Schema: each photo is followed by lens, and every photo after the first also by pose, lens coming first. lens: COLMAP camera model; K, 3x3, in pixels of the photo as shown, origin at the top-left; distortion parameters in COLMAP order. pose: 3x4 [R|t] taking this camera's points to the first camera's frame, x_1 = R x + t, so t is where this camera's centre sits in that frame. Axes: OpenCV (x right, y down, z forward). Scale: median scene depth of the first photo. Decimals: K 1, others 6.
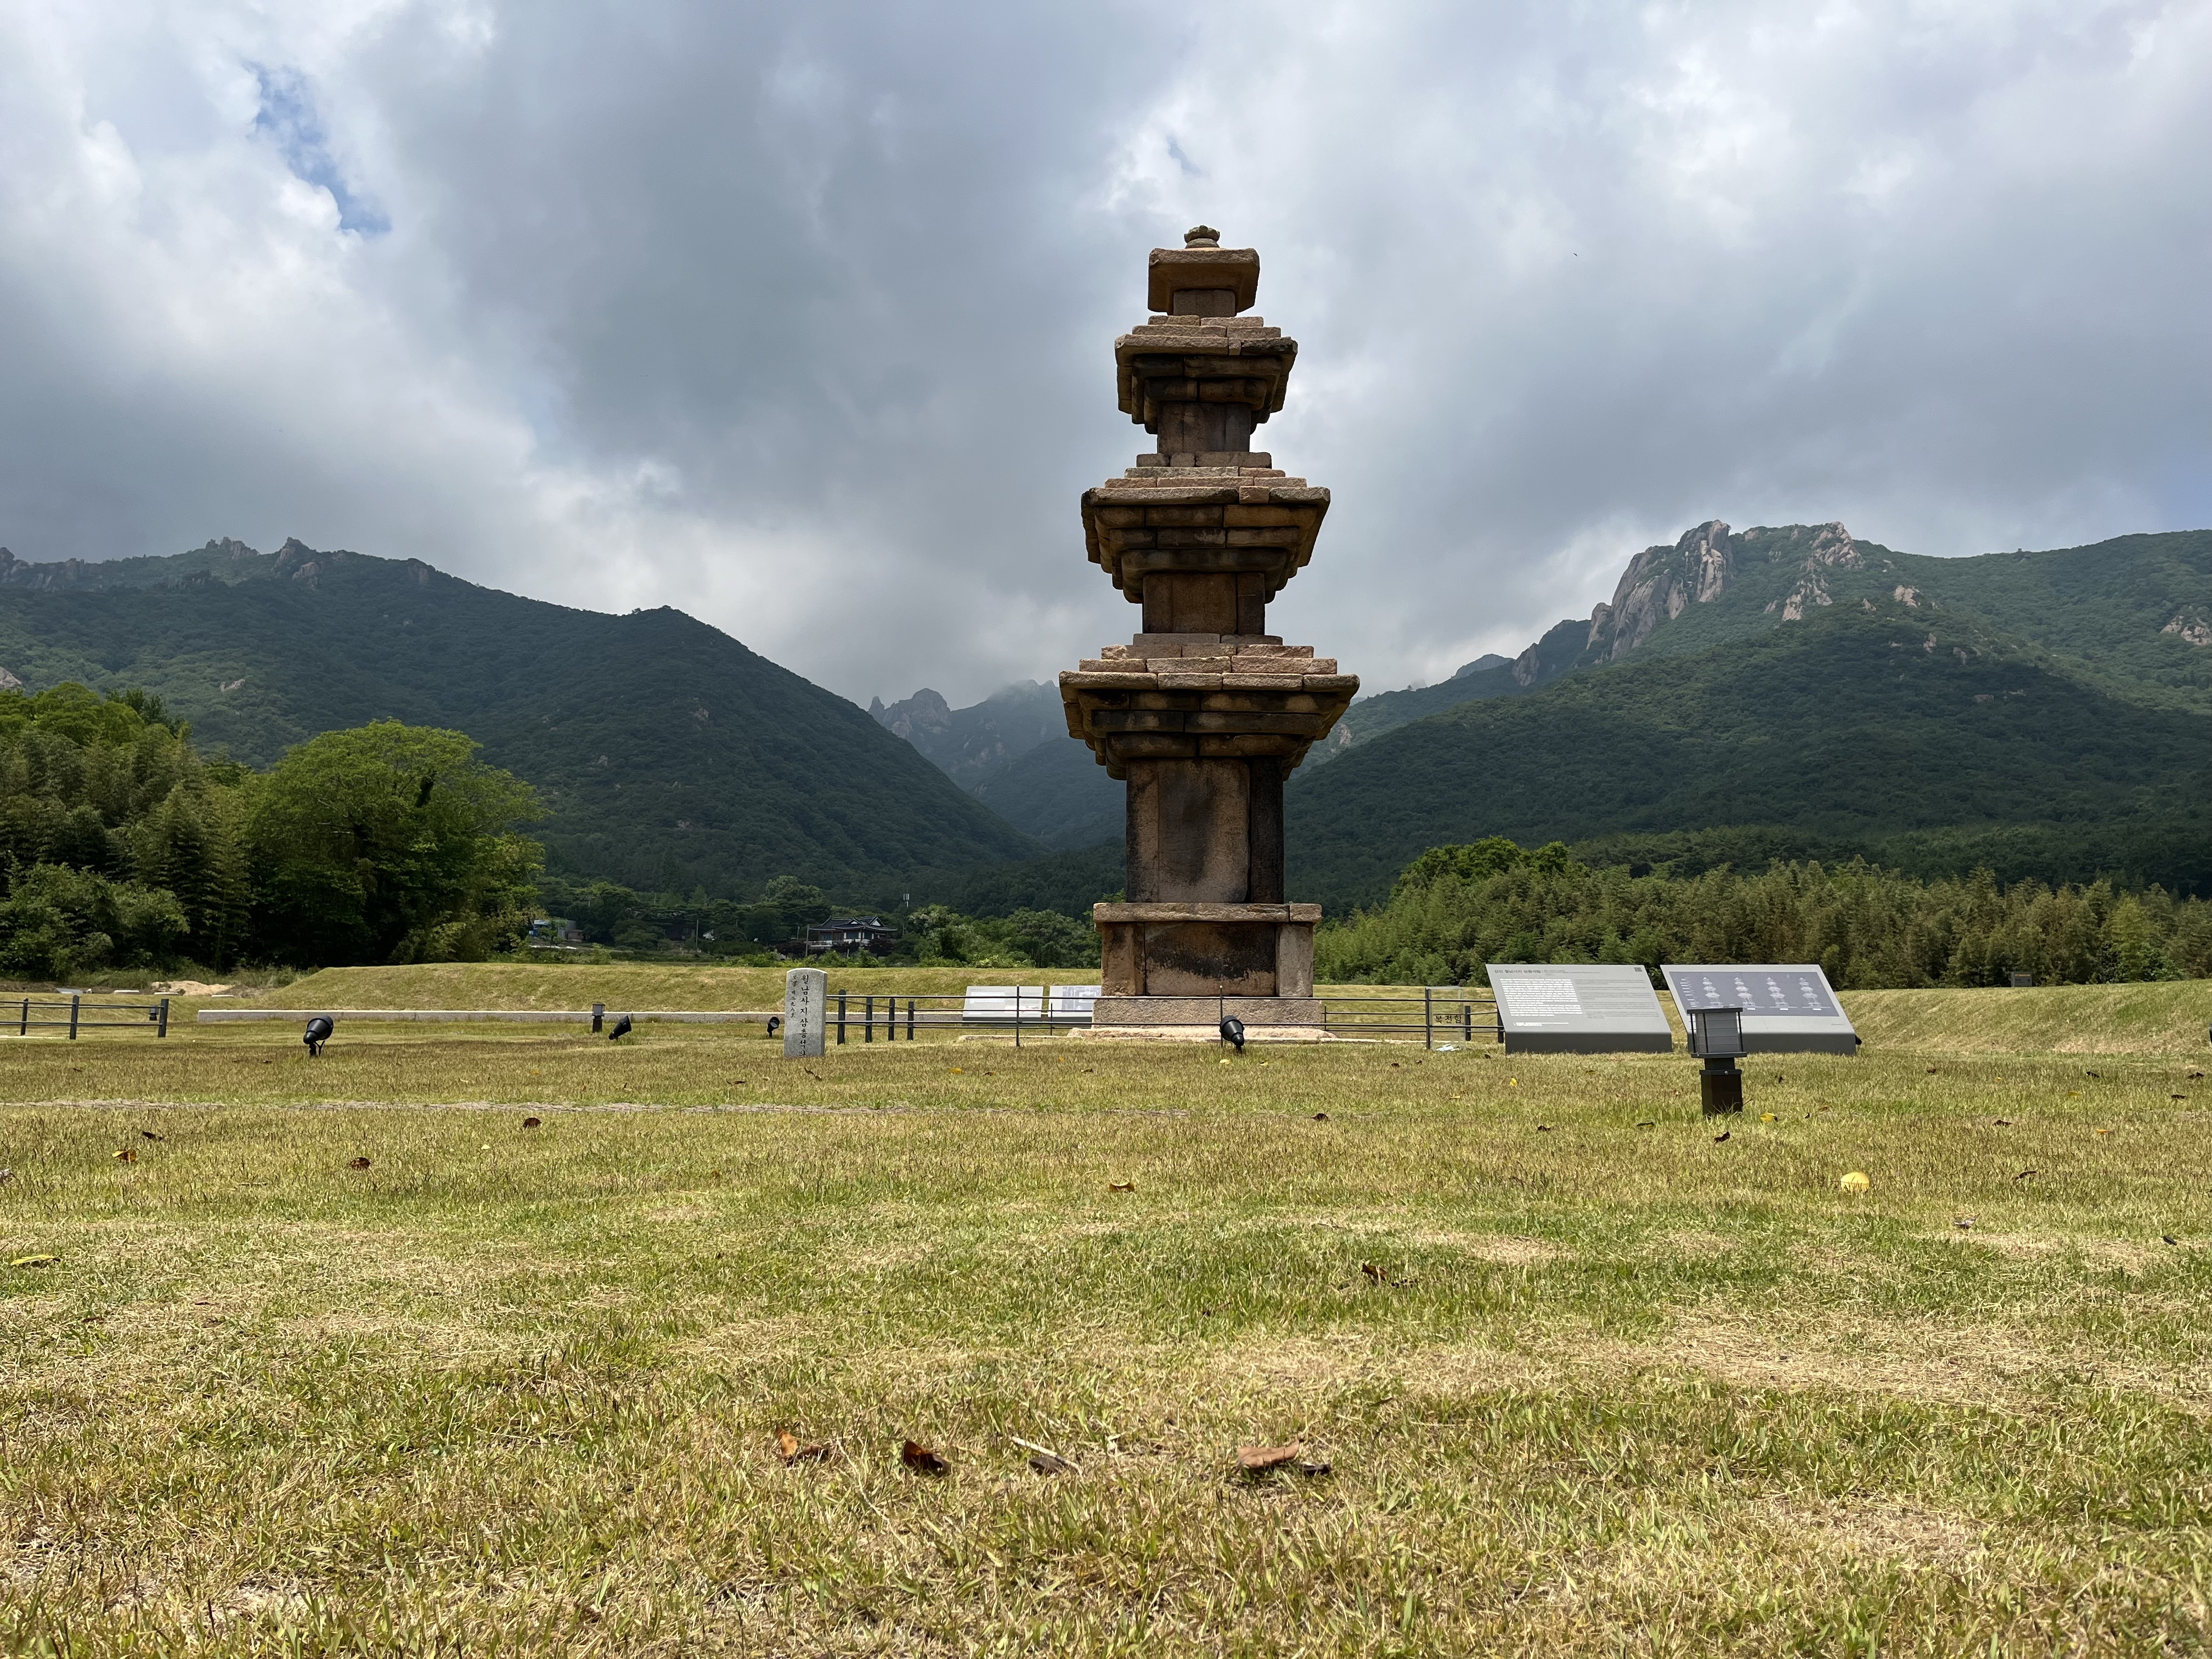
lens RADIAL K [[1681.8, 0, 1108.0], [0, 1681.8, 814.4], [0, 0, 1]] dist [0.061339, -0.082461]
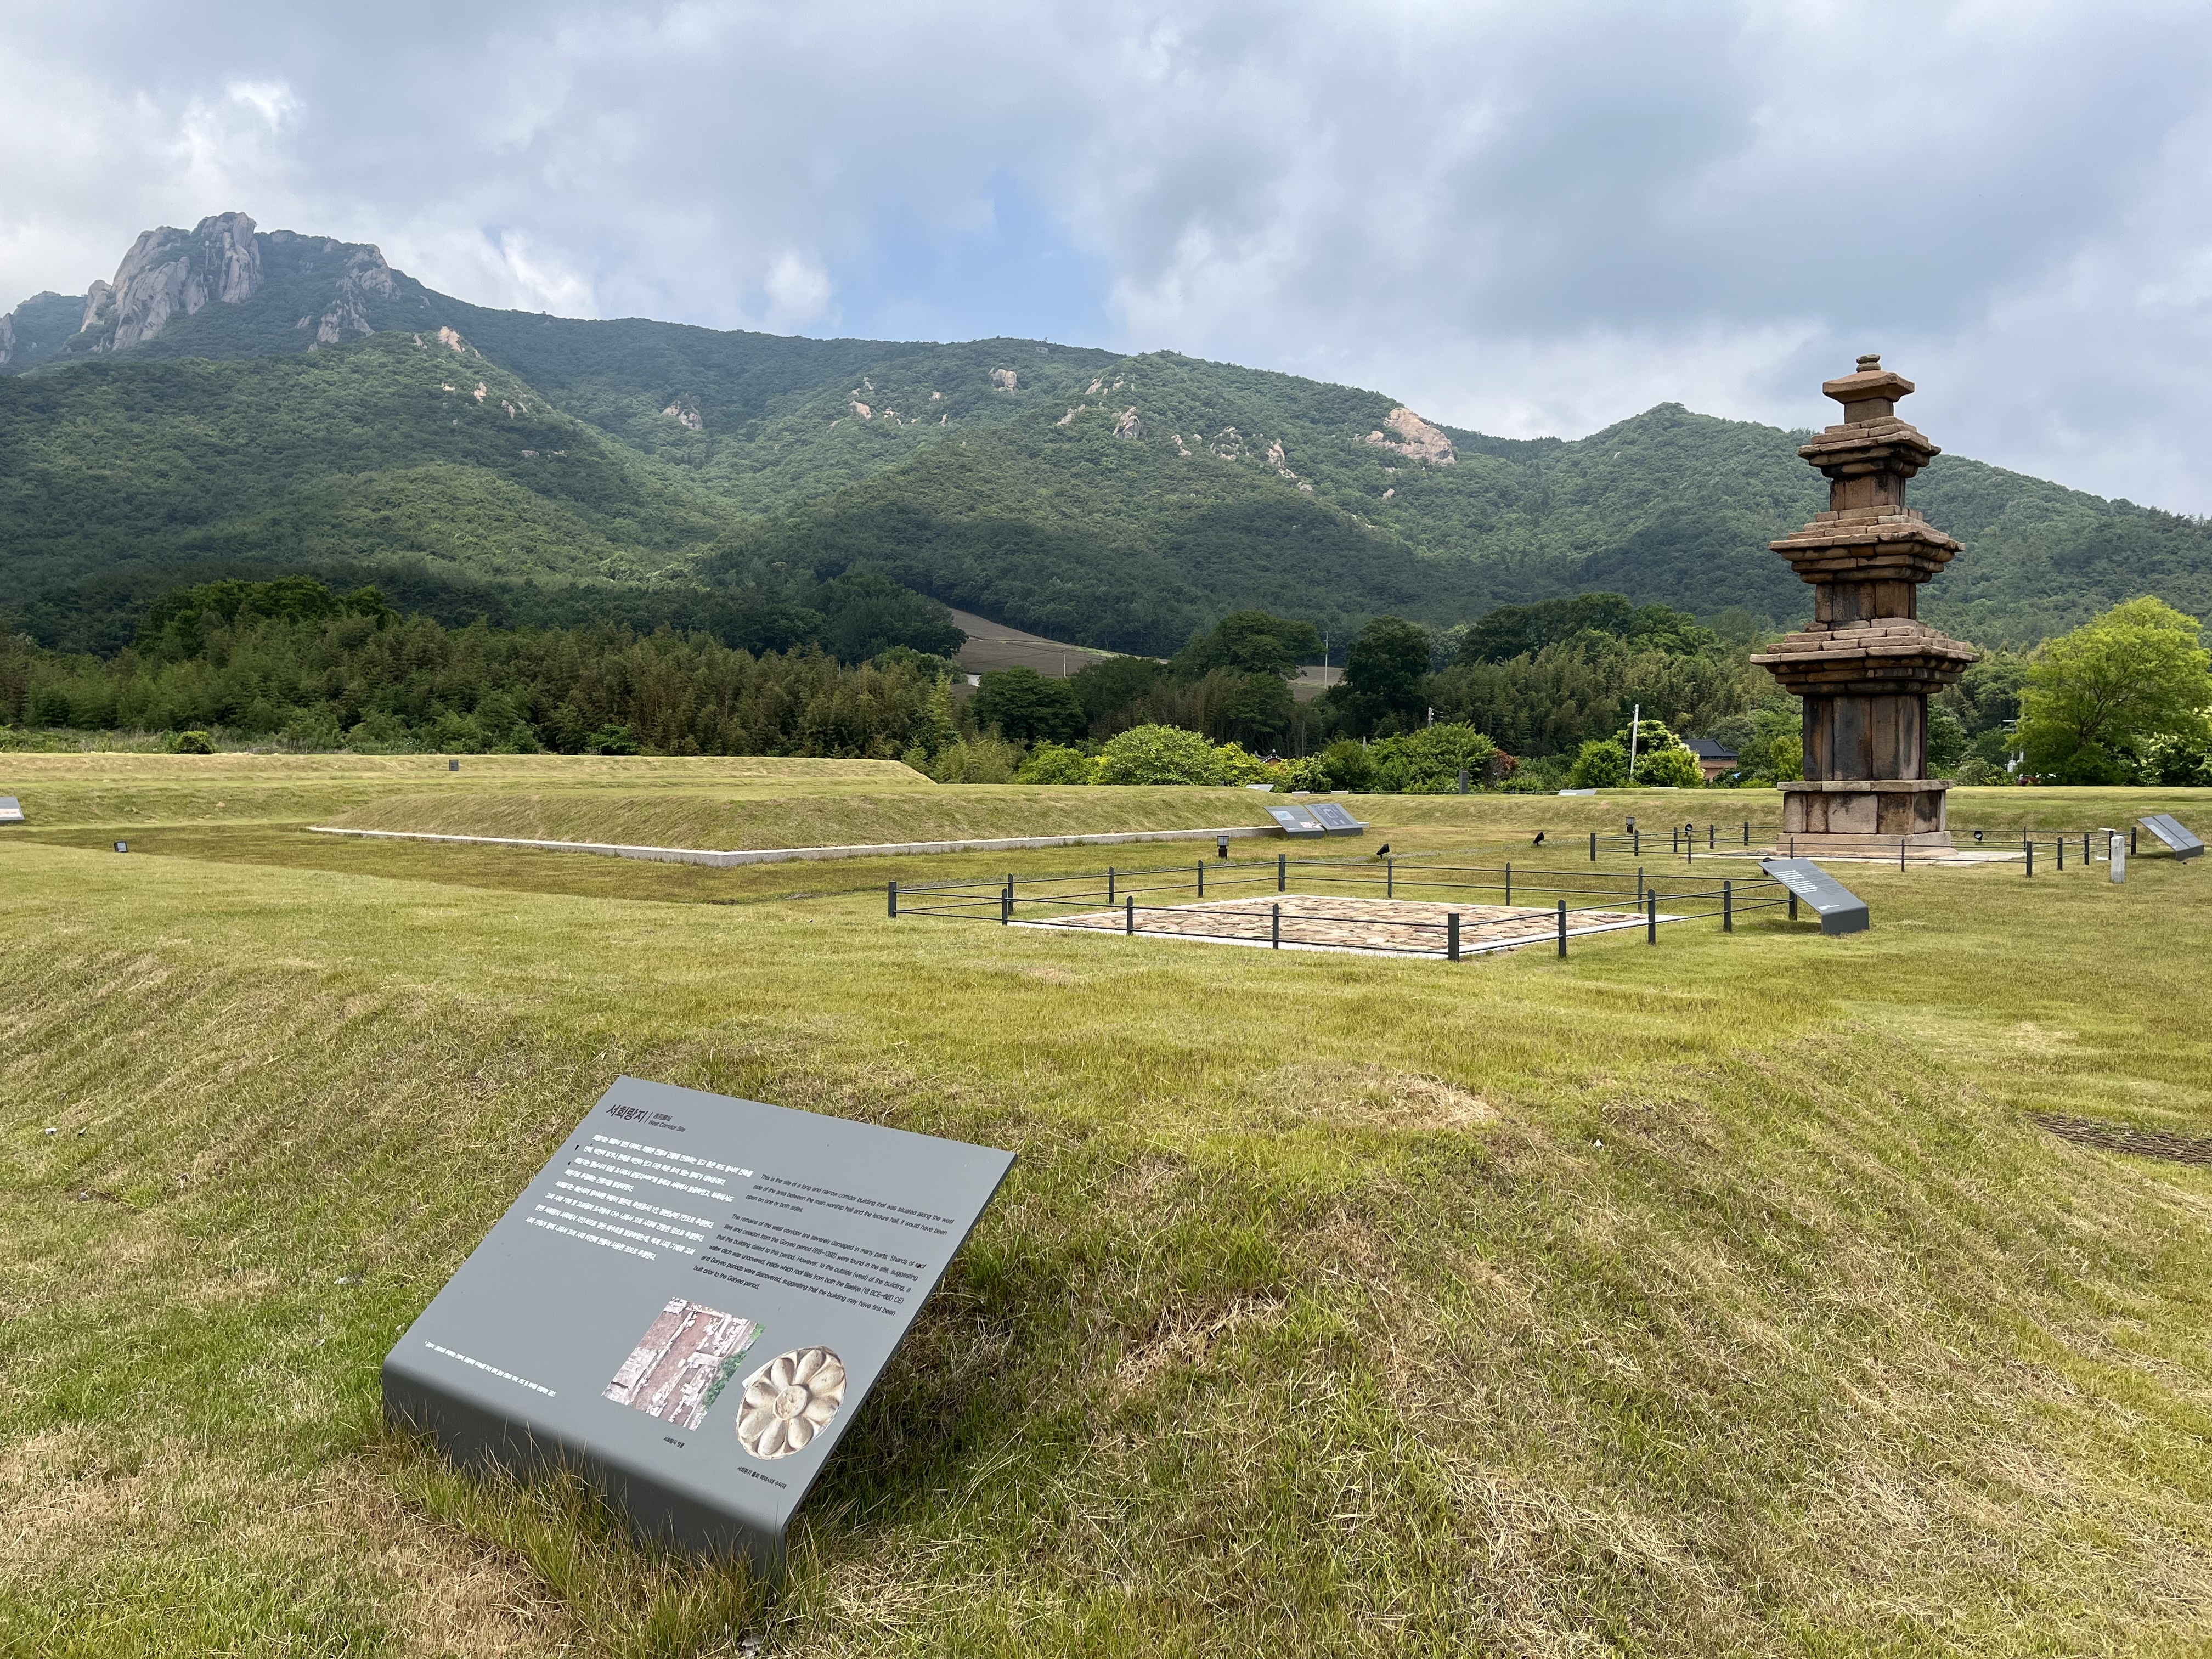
lens RADIAL K [[1681.8, 0, 1113.2], [0, 1681.8, 816.9], [0, 0, 1]] dist [0.061339, -0.082461]
pose [[0.665026, -0.031395, 0.746160, -0.201000], [-0.085968, 0.989256, 0.118244, -0.005032], [-0.741856, -0.142782, 0.655182, 0.050796]]
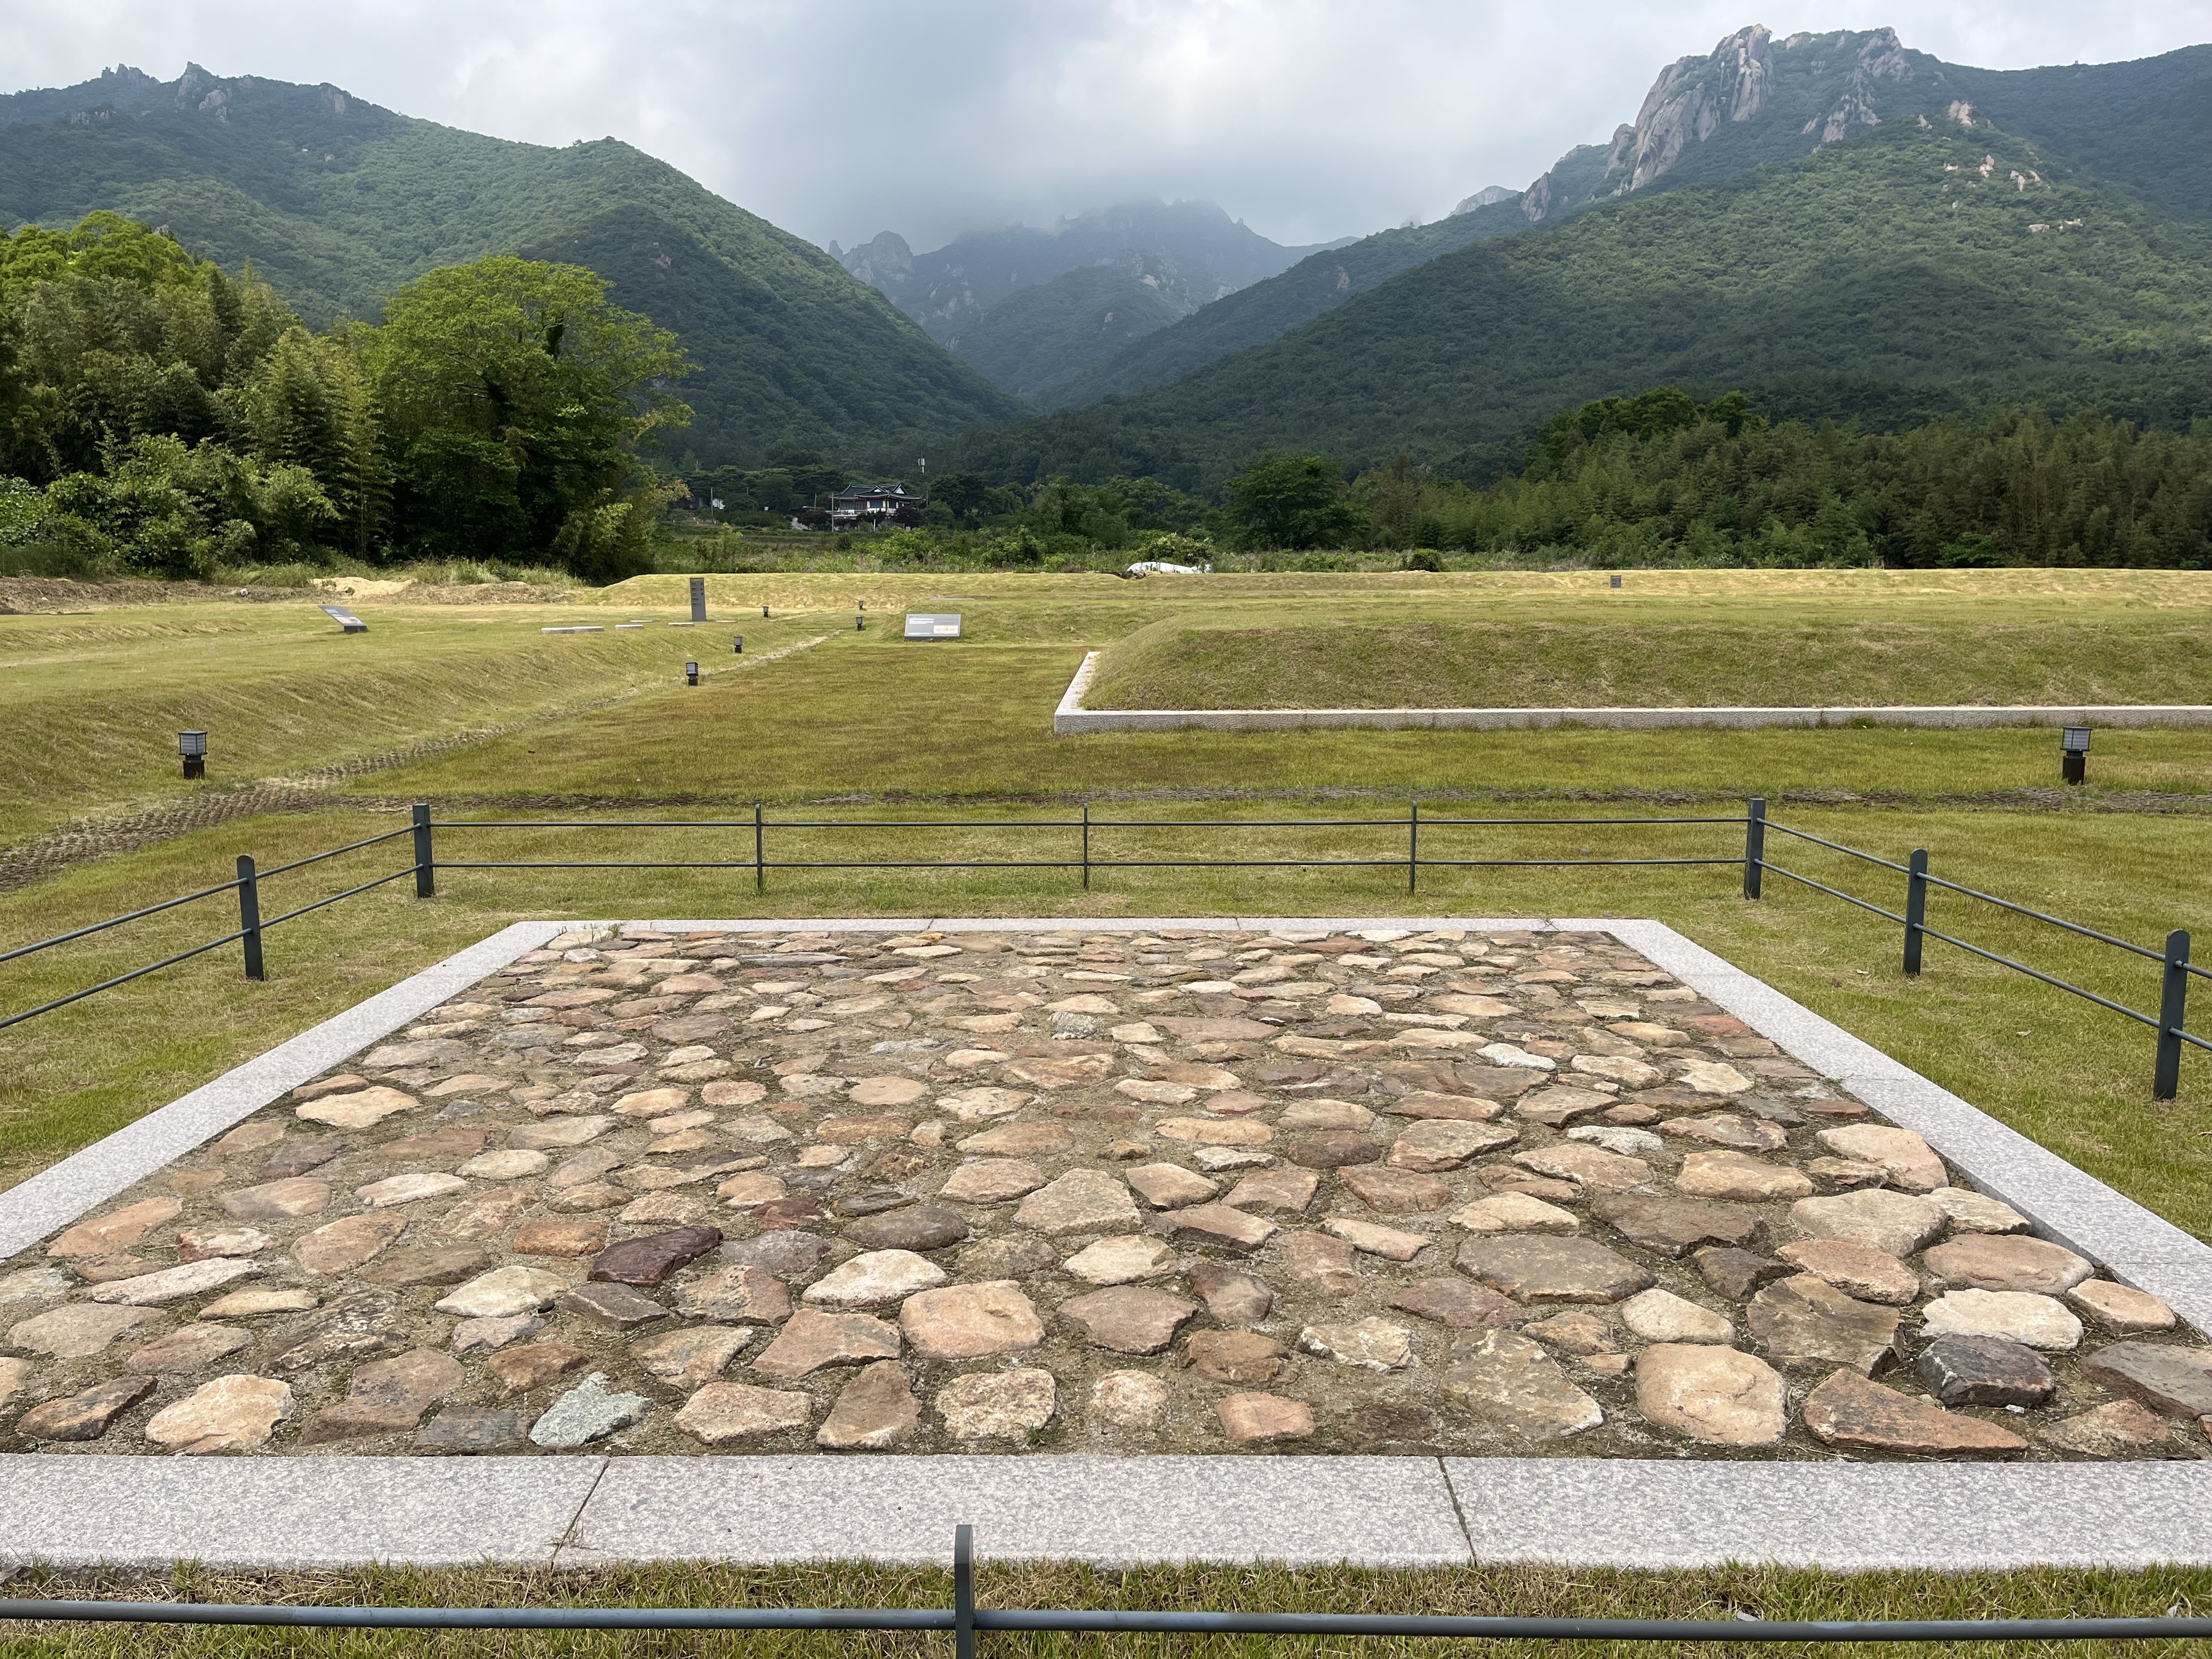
lens RADIAL K [[1681.8, 0, 1091.4], [0, 1681.8, 824.3], [0, 0, 1]] dist [0.061339, -0.082461]
pose [[0.999896, -0.012230, 0.007636, -0.100198], [0.009825, 0.965568, 0.259964, 0.000591], [-0.010552, -0.259862, 0.965588, 0.083208]]
